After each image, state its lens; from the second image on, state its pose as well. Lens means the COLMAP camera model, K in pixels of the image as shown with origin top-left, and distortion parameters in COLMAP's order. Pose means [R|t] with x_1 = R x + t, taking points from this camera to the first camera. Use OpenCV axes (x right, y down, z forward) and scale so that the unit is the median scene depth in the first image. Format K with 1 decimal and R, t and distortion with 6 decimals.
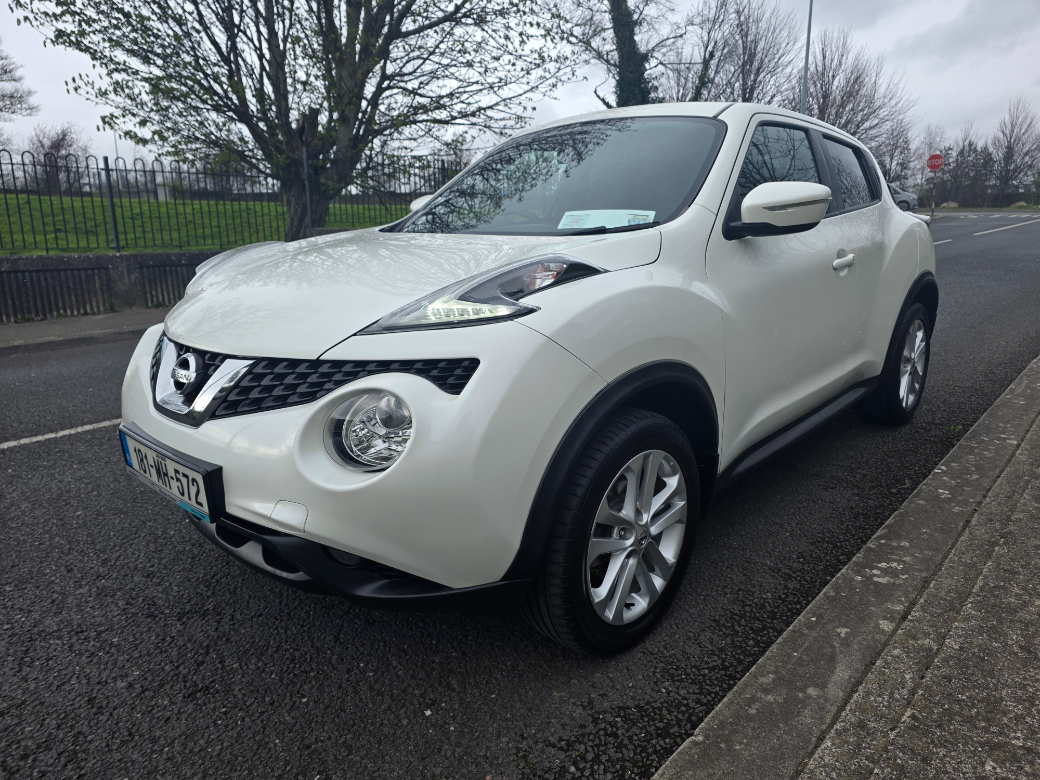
lens RADIAL K [[699.2, 0, 520.0], [0, 699.2, 390.0], [0, 0, 1]] dist [0.013862, 0.001674]
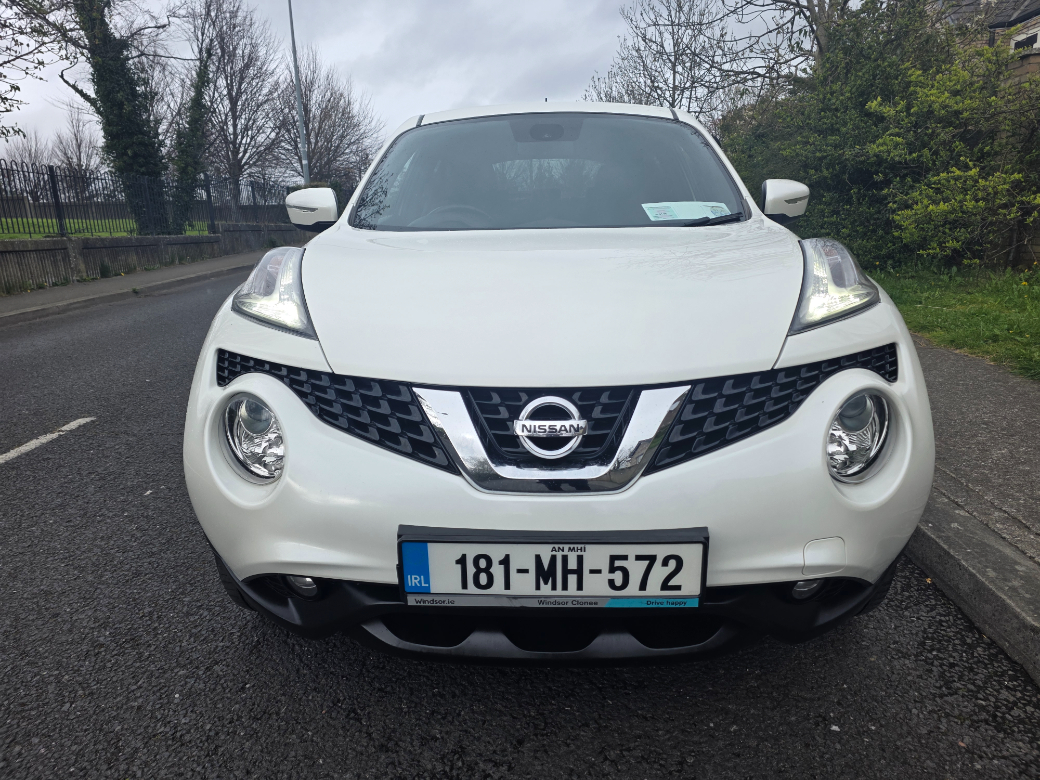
lens RADIAL K [[699.2, 0, 520.0], [0, 699.2, 390.0], [0, 0, 1]] dist [0.013862, 0.001674]
pose [[0.768856, -0.157763, 0.619654, -0.966707], [0.164572, 0.985261, 0.046648, -0.100079], [-0.617881, 0.066112, 0.783487, 0.487028]]
